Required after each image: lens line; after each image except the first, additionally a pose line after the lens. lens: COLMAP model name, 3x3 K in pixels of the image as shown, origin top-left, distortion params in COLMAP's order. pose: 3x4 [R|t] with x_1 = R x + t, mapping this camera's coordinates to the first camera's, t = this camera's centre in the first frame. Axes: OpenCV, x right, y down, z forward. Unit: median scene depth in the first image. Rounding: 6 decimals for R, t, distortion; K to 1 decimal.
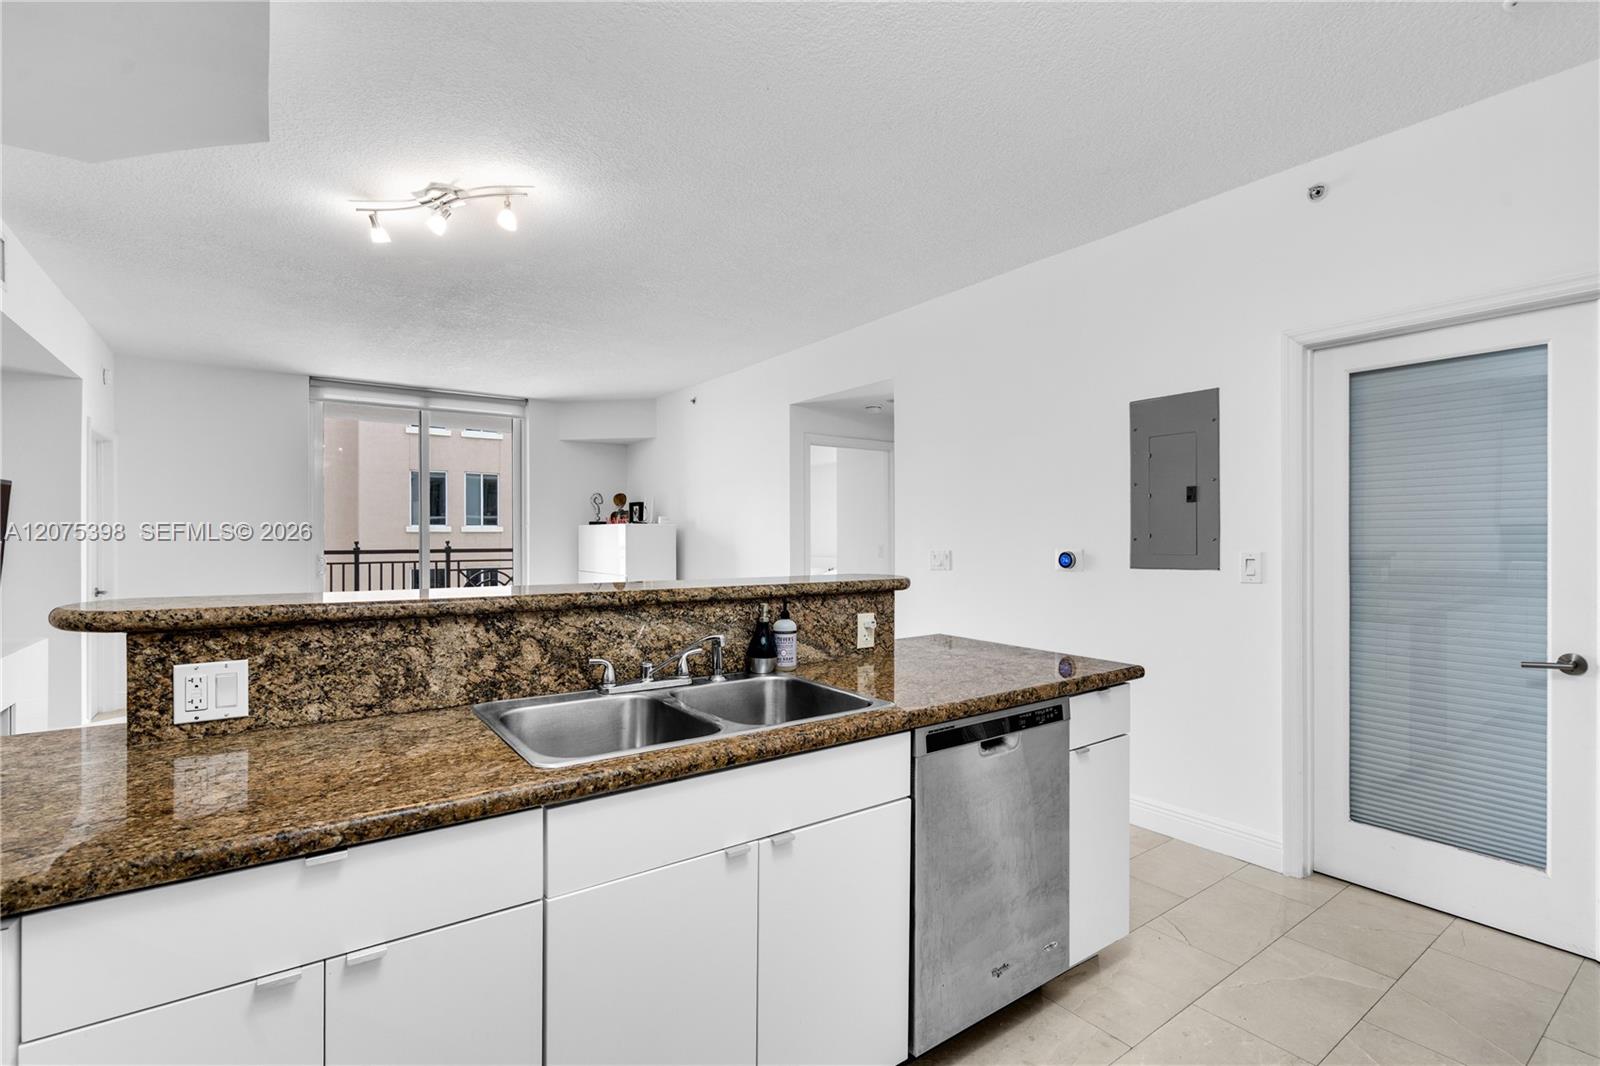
lens RADIAL K [[736.7, 0, 800.0], [0, 736.7, 533.0], [0, 0, 1]] dist [-0.001970, 0.000407]
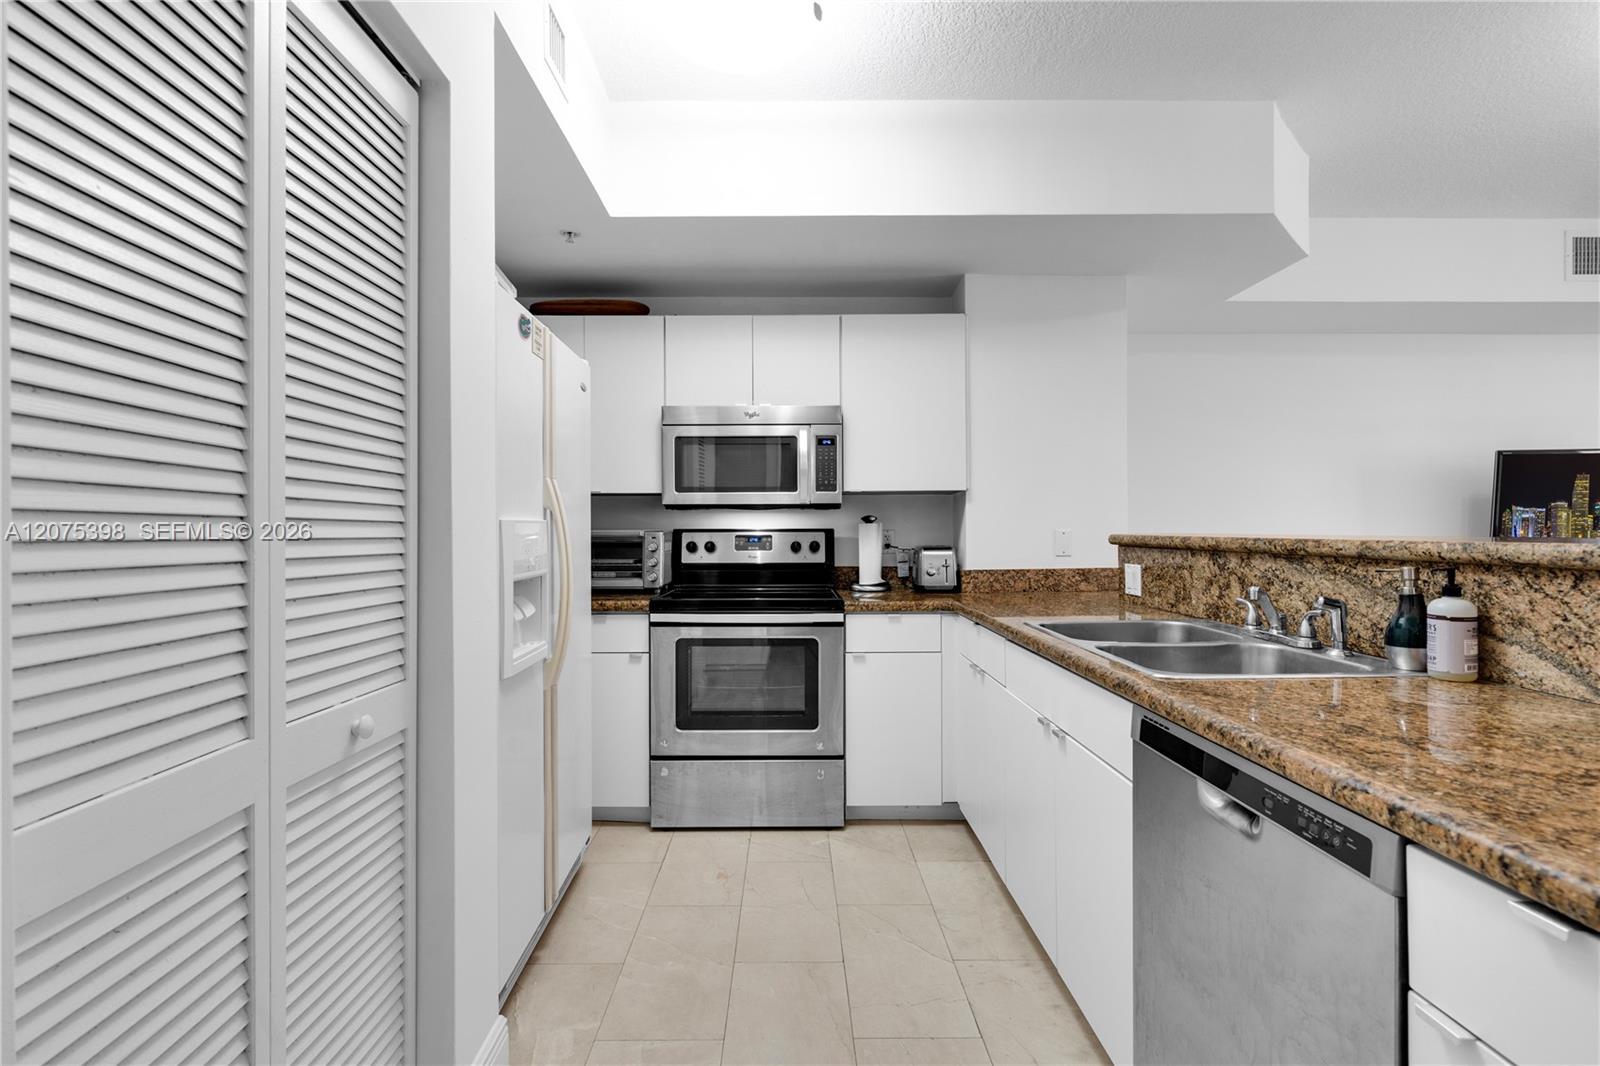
lens RADIAL K [[728.8, 0, 800.0], [0, 728.8, 533.0], [0, 0, 1]] dist [0.004143, 0.000100]
pose [[-0.577854, 0.004452, -0.816128, 0.885390], [0.008750, 0.999961, -0.000741, 0.064412], [0.816094, -0.007569, -0.577870, 1.003603]]
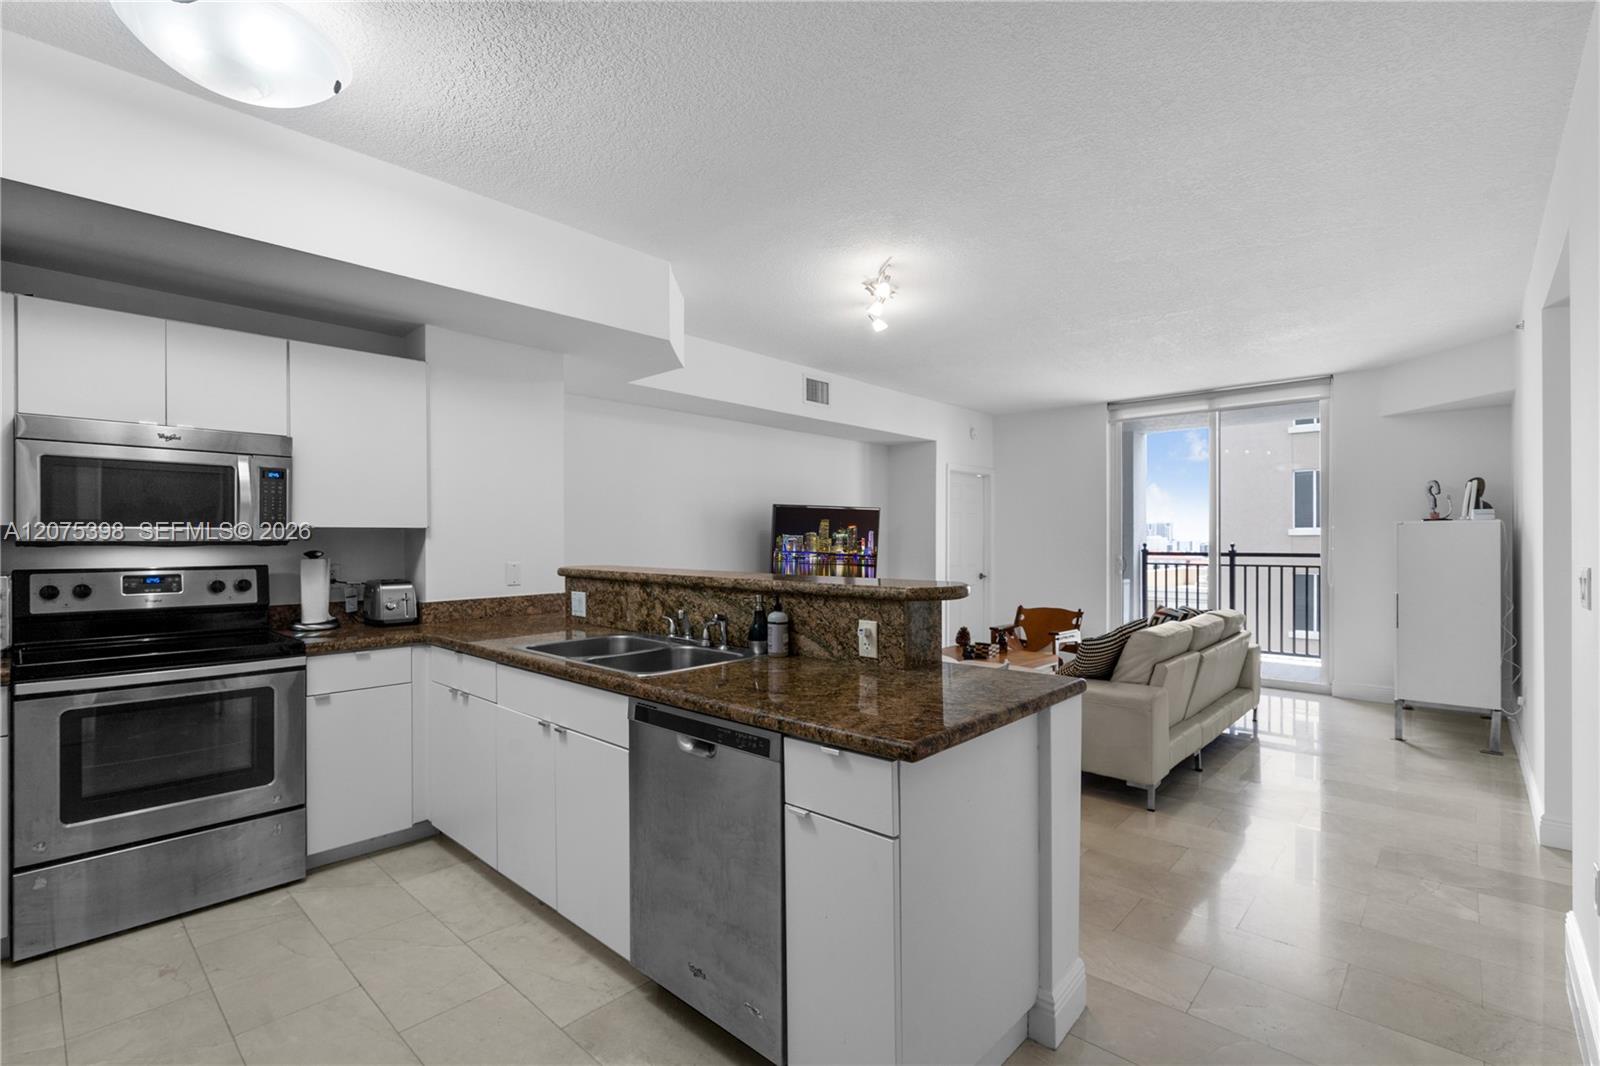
lens RADIAL K [[728.8, 0, 800.0], [0, 728.8, 533.0], [0, 0, 1]] dist [0.004143, 0.000100]
pose [[0.201943, -0.008717, -0.979359, 1.209592], [0.004750, 0.999957, -0.007920, 0.004492], [0.979386, -0.003053, 0.201975, 0.890082]]
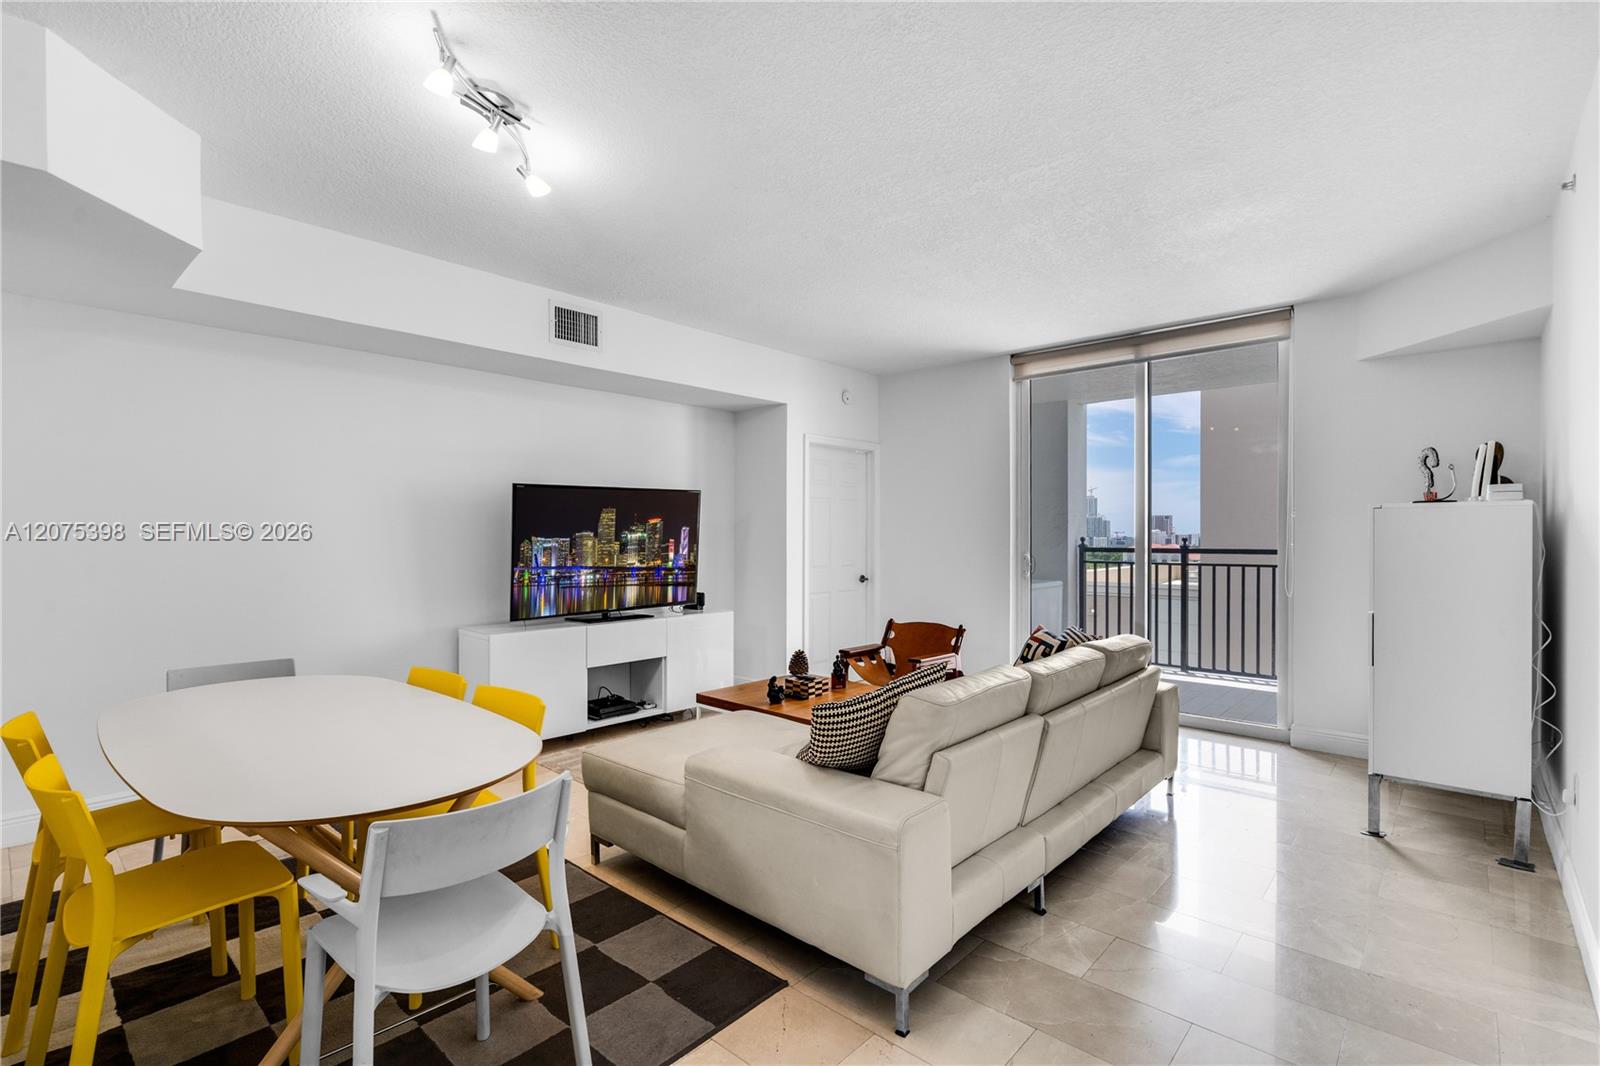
lens RADIAL K [[736.7, 0, 800.0], [0, 736.7, 533.0], [0, 0, 1]] dist [-0.001970, 0.000407]
pose [[0.204553, -0.001853, -0.978854, 0.537881], [0.007240, 0.999974, -0.000380, 0.013172], [0.978829, -0.007010, 0.204561, 1.784485]]
